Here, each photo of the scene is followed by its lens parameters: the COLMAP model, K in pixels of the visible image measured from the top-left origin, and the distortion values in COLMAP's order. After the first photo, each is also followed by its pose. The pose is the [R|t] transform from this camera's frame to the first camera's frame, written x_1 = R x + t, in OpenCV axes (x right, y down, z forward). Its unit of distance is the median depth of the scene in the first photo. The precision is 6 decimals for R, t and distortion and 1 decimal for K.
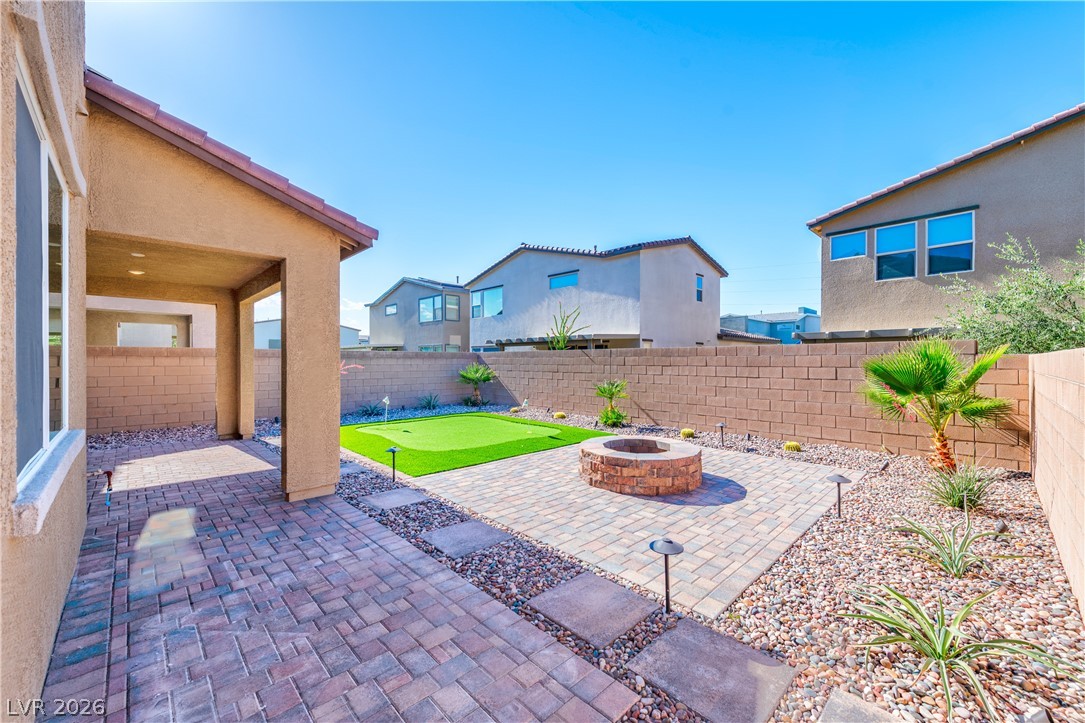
lens RADIAL K [[427.8, 0, 545.4], [0, 427.8, 358.7], [0, 0, 1]] dist [0.002957, 0.000437]
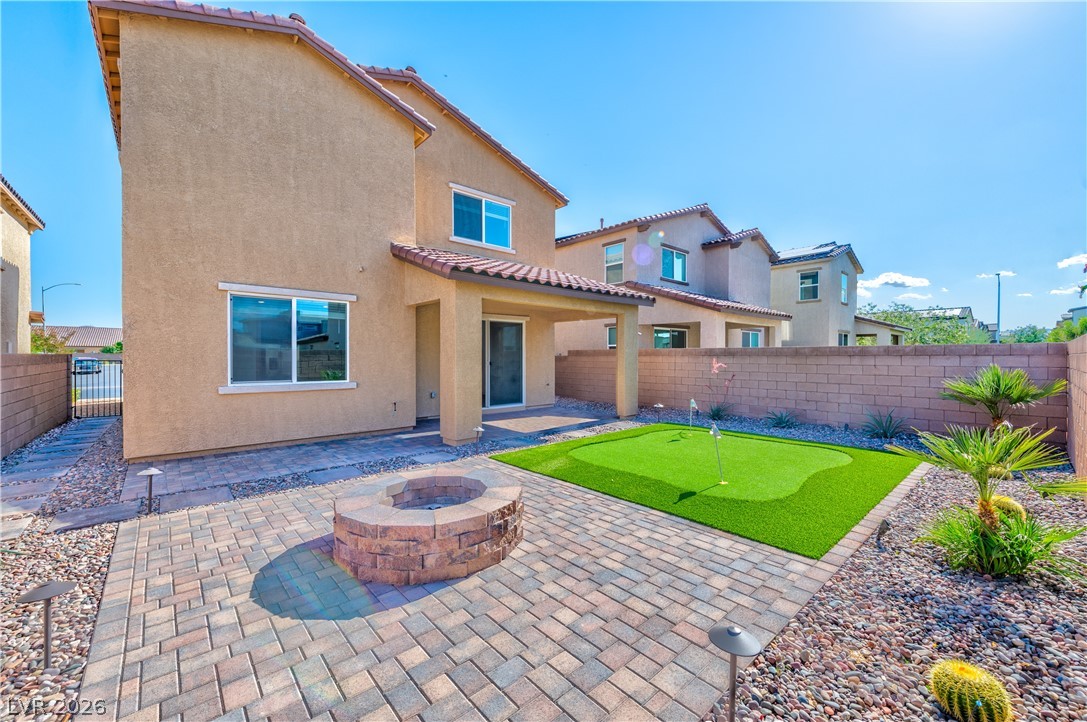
lens RADIAL K [[432.1, 0, 545.7], [0, 432.1, 359.7], [0, 0, 1]] dist [0.010558, -0.000849]
pose [[-0.041804, 0.015250, -0.999009, 1.162100], [-0.000918, 0.999883, 0.015301, -0.017199], [0.999125, 0.001557, -0.041785, 1.588834]]
